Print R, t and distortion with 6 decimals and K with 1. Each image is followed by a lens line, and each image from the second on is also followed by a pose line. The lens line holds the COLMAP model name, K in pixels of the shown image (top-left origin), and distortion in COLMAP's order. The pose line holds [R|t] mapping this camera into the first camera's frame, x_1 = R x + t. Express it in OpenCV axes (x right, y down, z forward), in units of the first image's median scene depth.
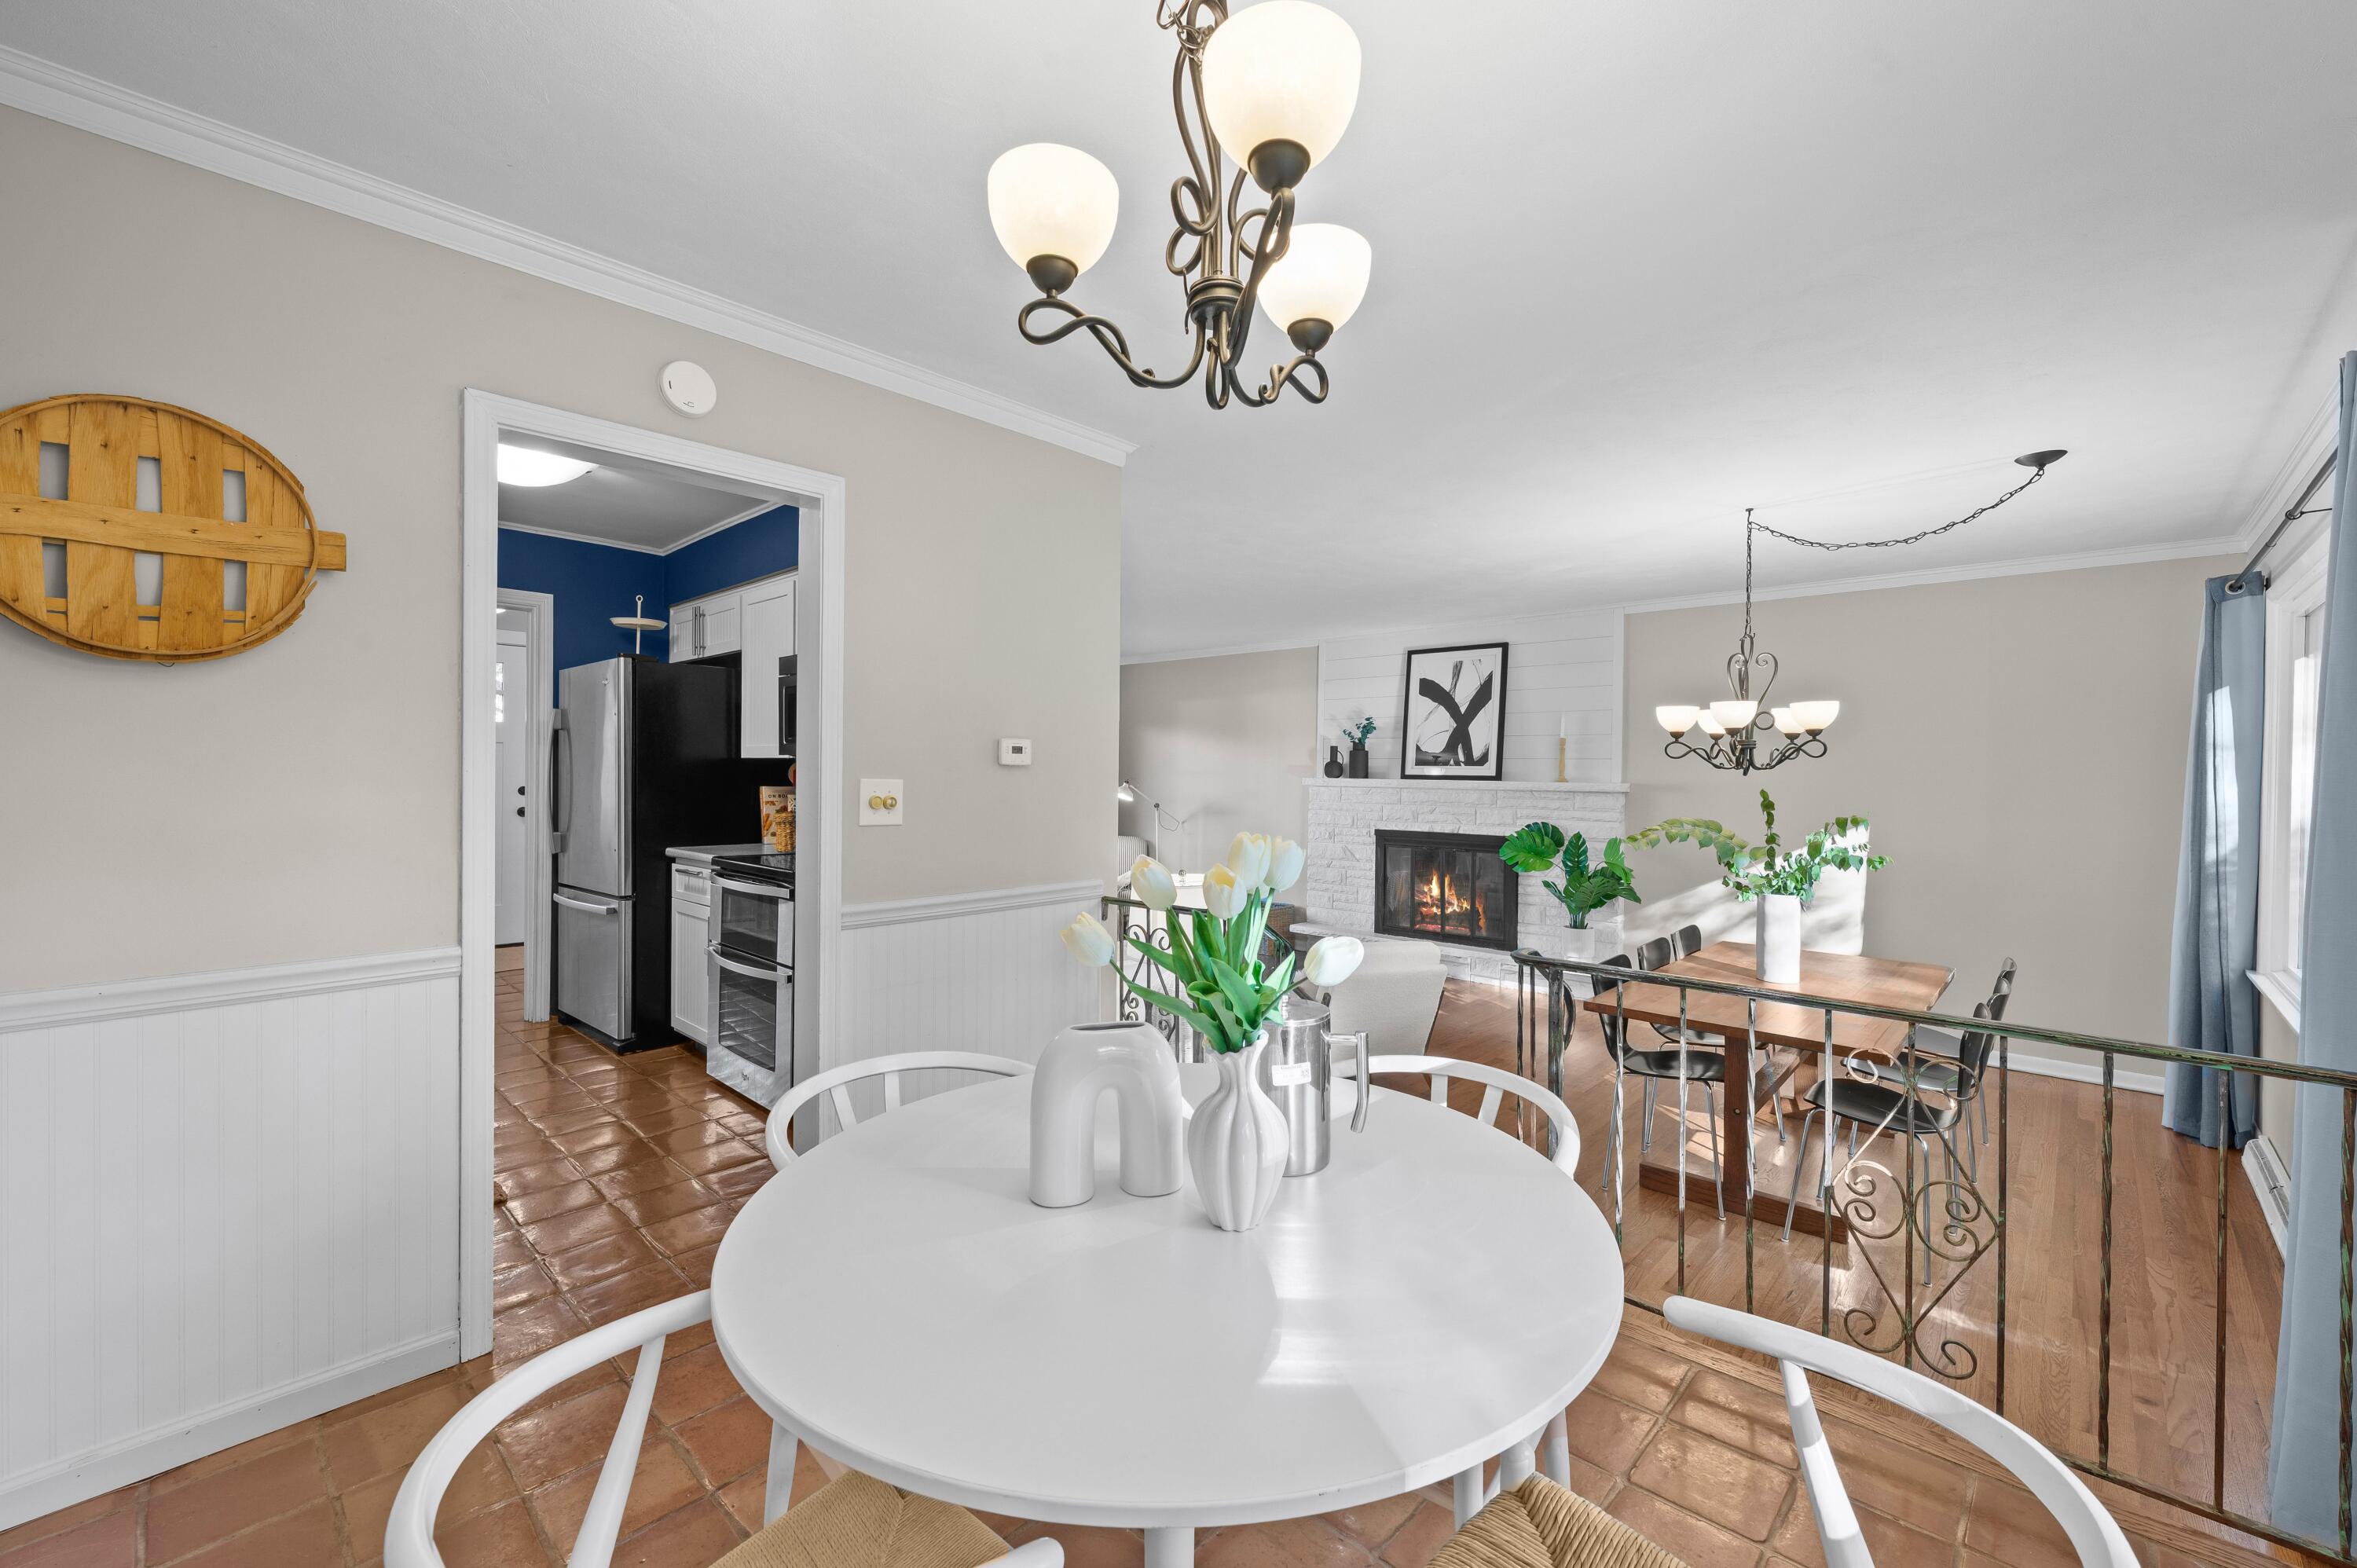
lens RADIAL K [[944.7, 0, 1198.8], [0, 944.7, 778.8], [0, 0, 1]] dist [-0.001235, 0.000109]
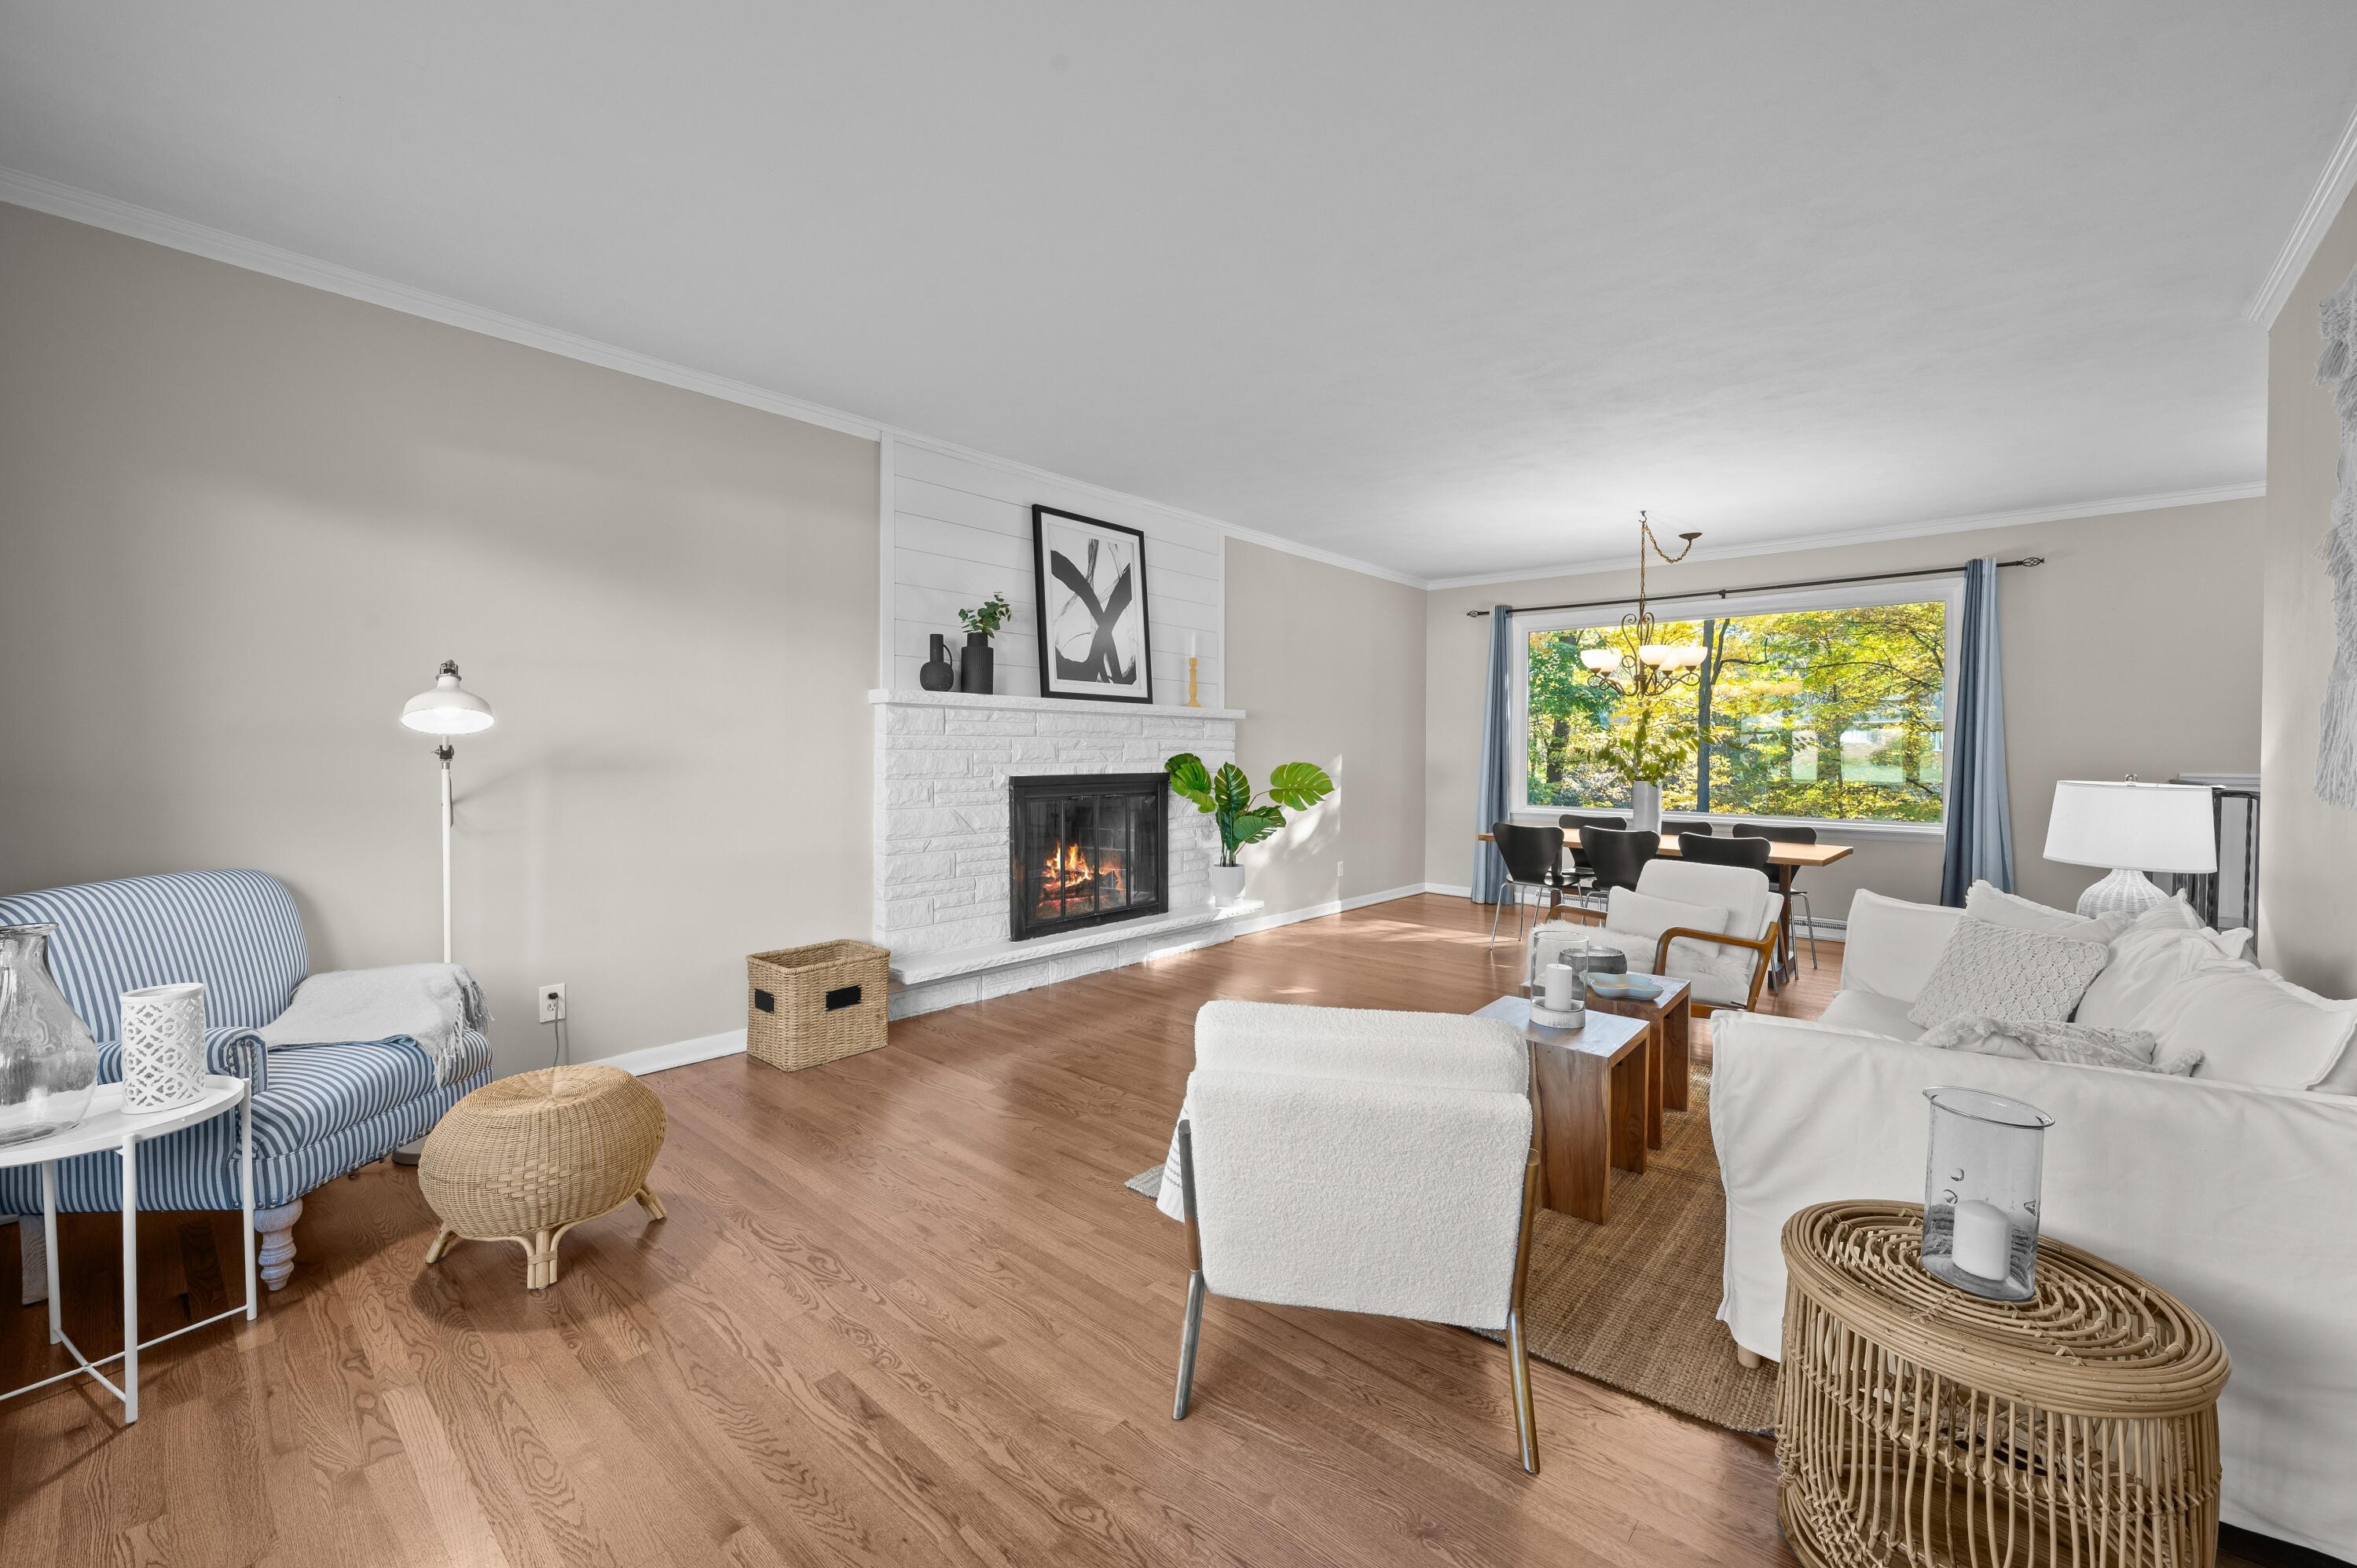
lens RADIAL K [[944.7, 0, 1176.4], [0, 944.7, 762.0], [0, 0, 1]] dist [-0.001235, 0.000109]
pose [[-0.007714, -0.025952, 0.999633, -0.454388], [-0.002158, 0.999661, 0.025936, 0.028336], [-0.999968, -0.001957, -0.007767, 0.930410]]
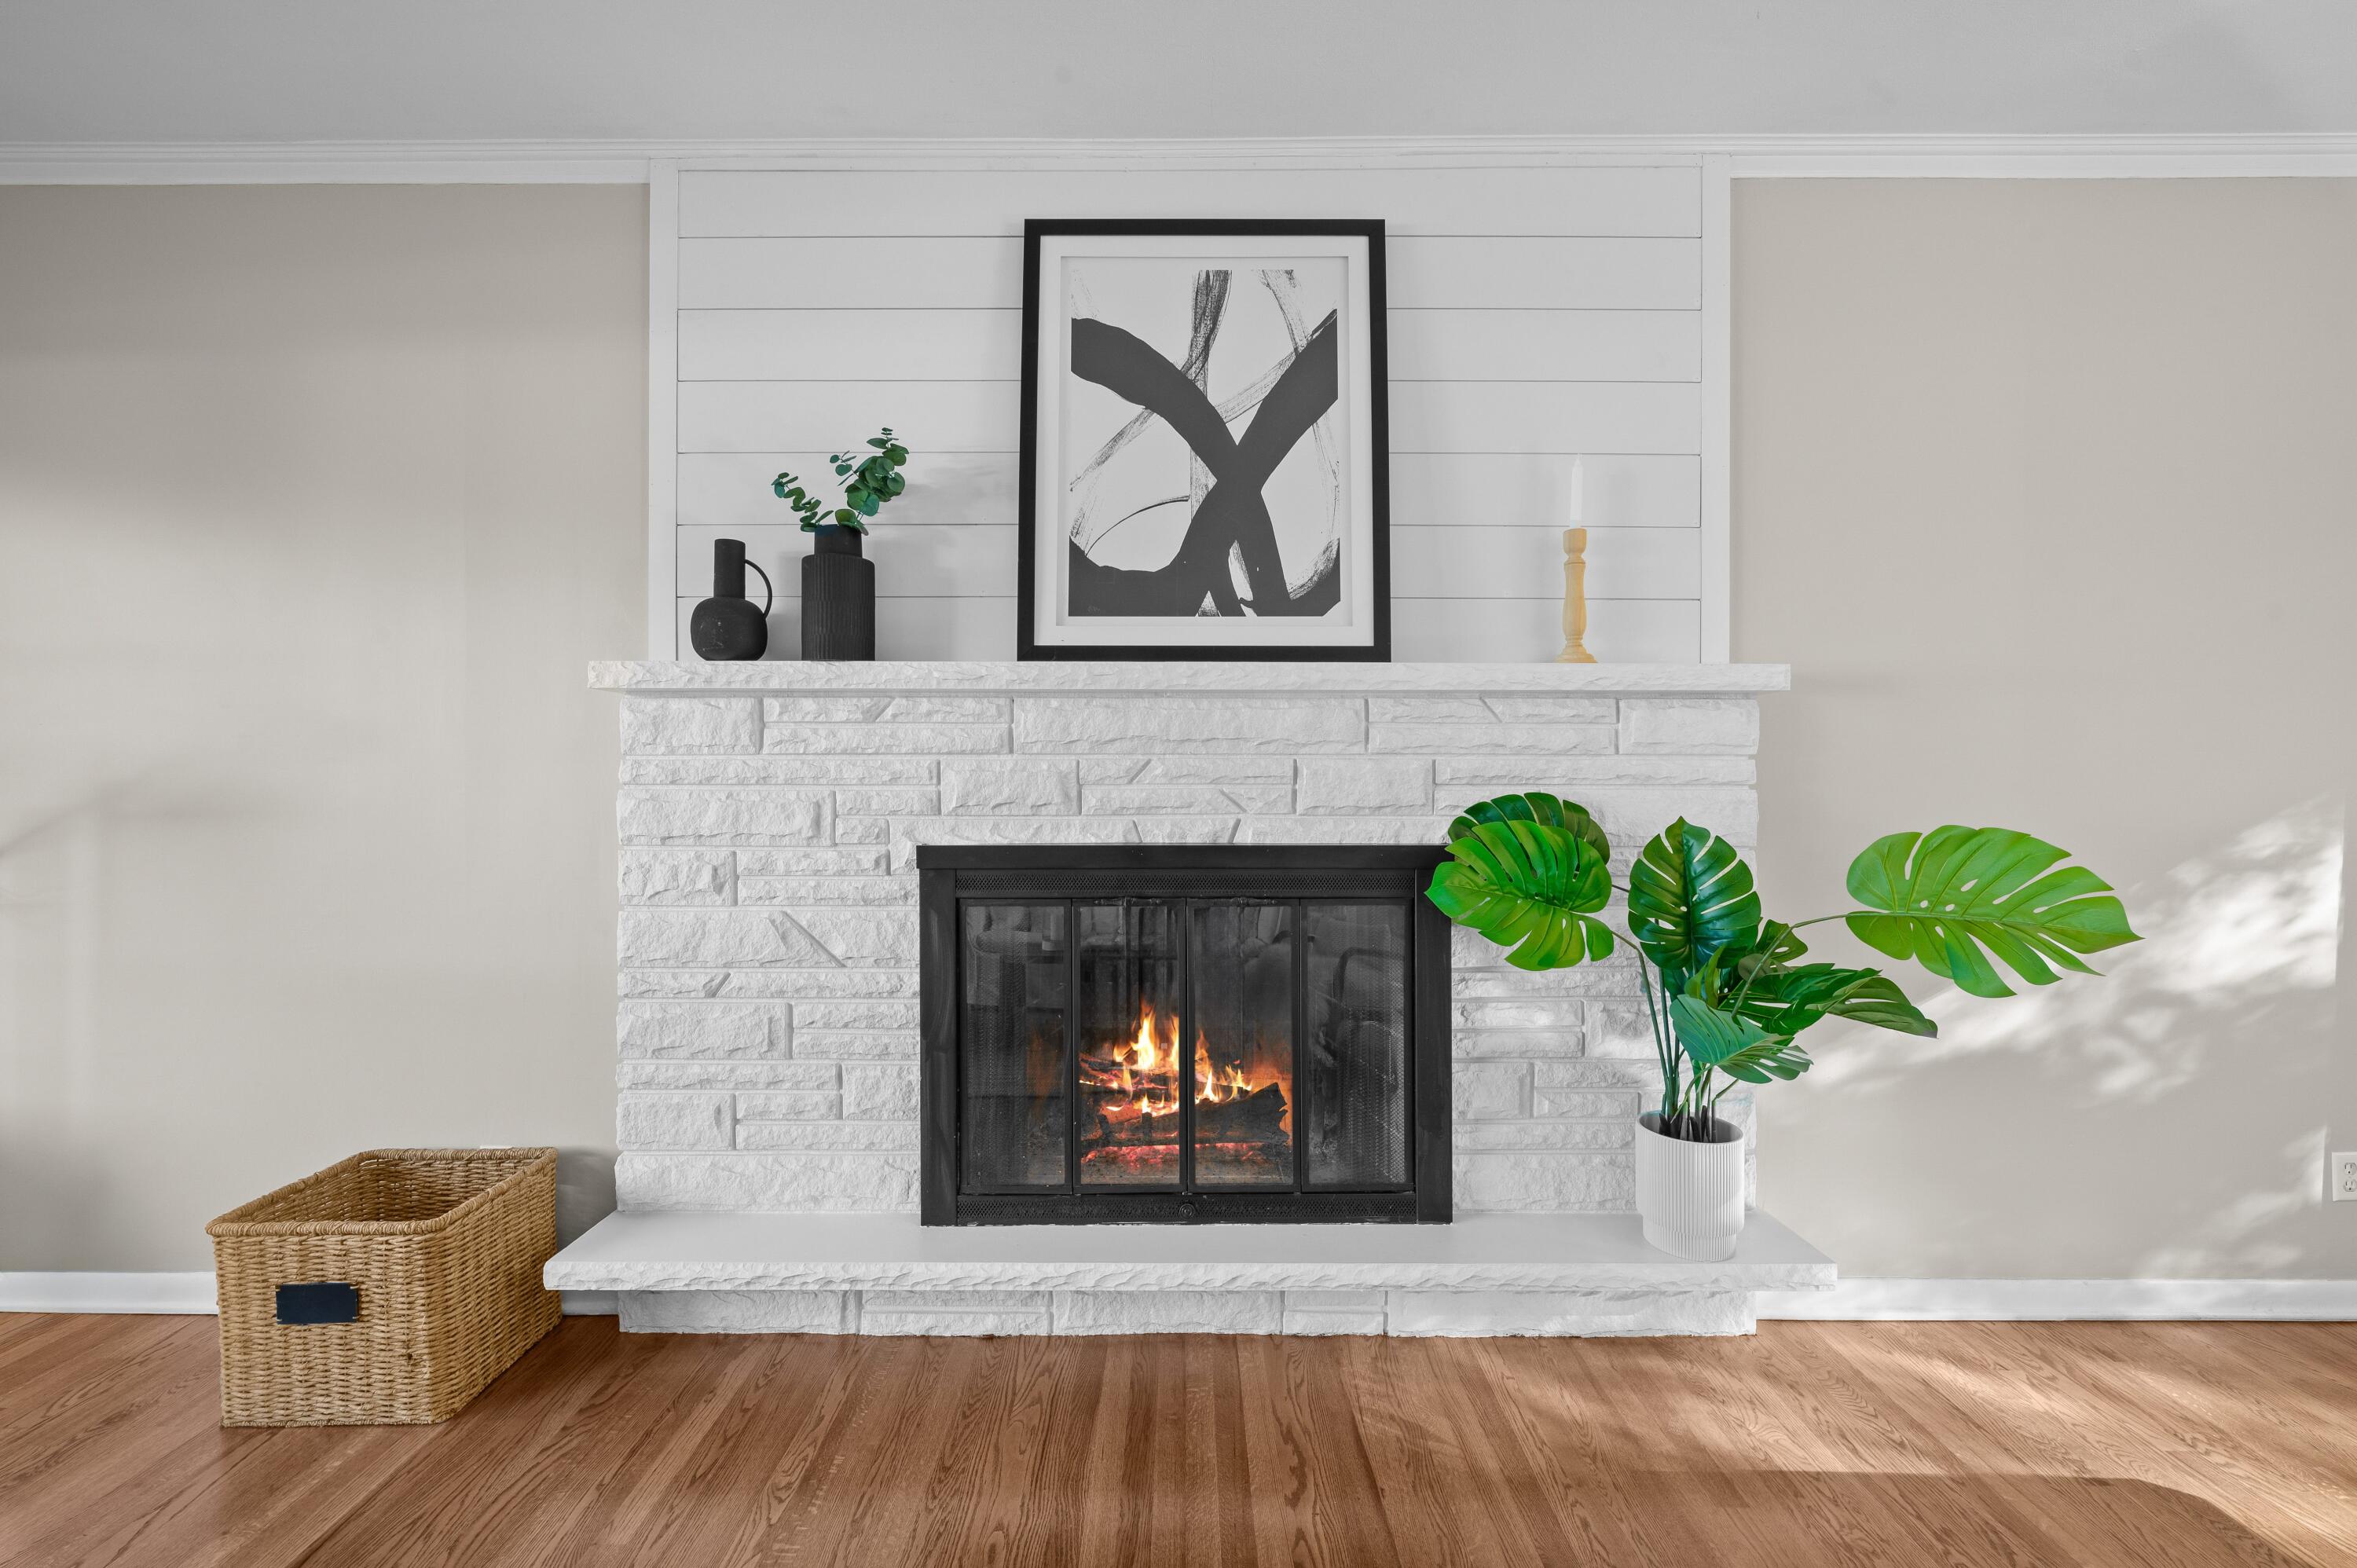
lens RADIAL K [[944.7, 0, 1182.2], [0, 944.7, 782.8], [0, 0, 1]] dist [-0.001235, 0.000109]
pose [[0.744532, -0.016074, 0.667393, 0.063763], [0.010703, 0.999869, 0.012141, 0.033938], [-0.667500, -0.001896, 0.744607, 0.773738]]
